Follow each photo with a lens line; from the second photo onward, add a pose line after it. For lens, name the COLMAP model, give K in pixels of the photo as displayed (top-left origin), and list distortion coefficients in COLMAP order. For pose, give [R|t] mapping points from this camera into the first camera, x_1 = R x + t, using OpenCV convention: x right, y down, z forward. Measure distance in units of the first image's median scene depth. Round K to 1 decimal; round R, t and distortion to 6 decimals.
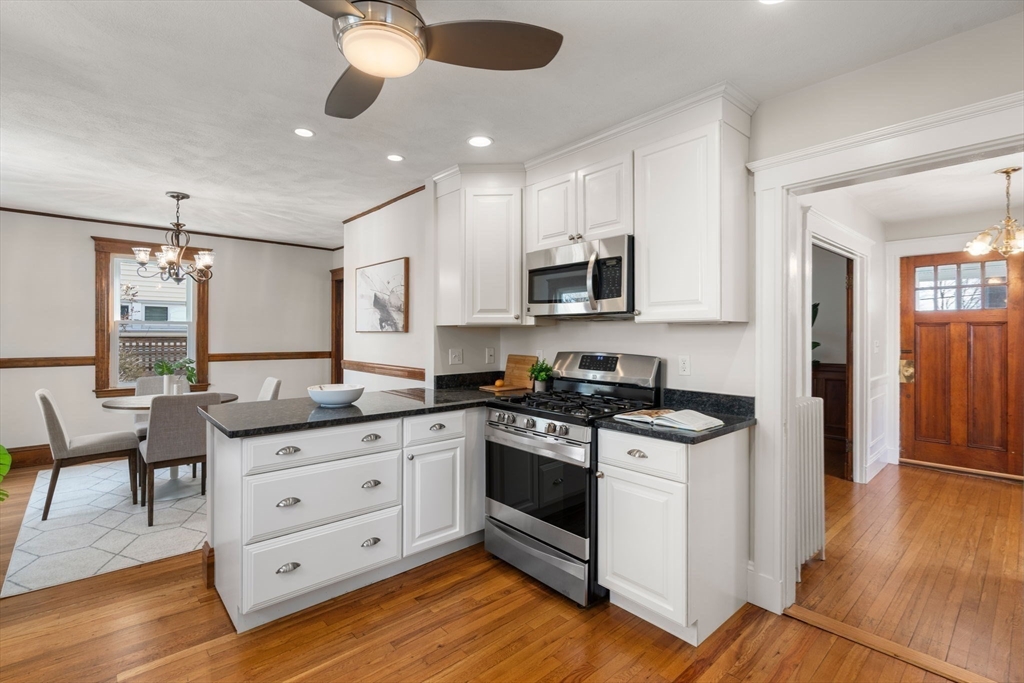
lens RADIAL K [[466.5, 0, 505.4], [0, 466.5, 338.5], [0, 0, 1]] dist [-0.000292, 0.000131]
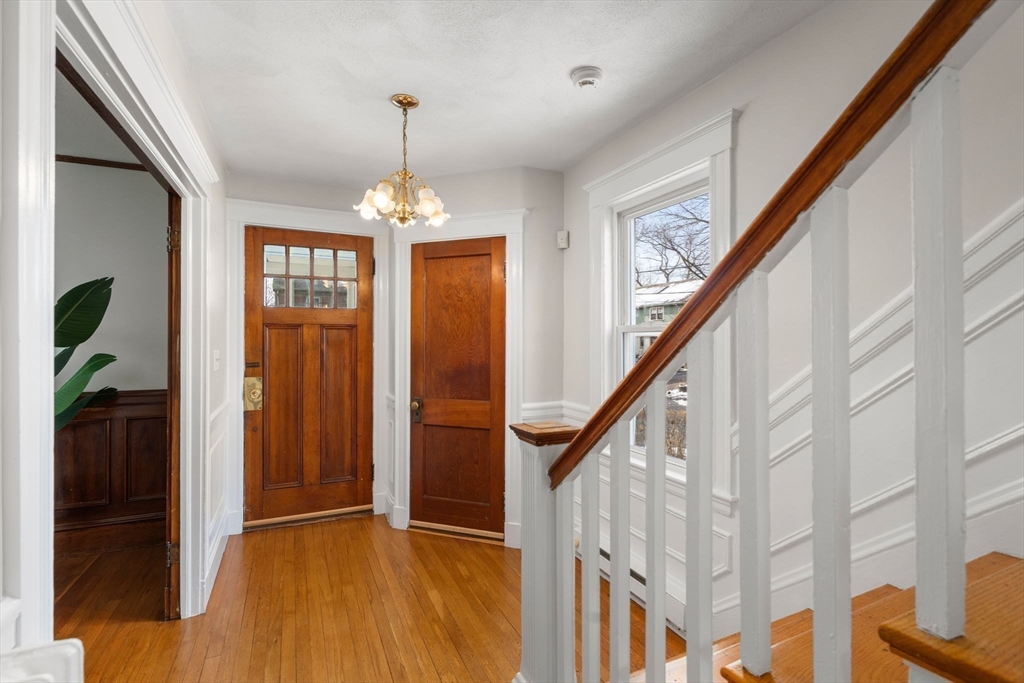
lens RADIAL K [[466.5, 0, 505.4], [0, 466.5, 338.5], [0, 0, 1]] dist [-0.000292, 0.000131]
pose [[0.294552, 0.005309, 0.955621, 0.319330], [0.004563, 0.999965, -0.006962, -0.004375], [-0.955624, 0.006411, 0.294518, 0.450826]]
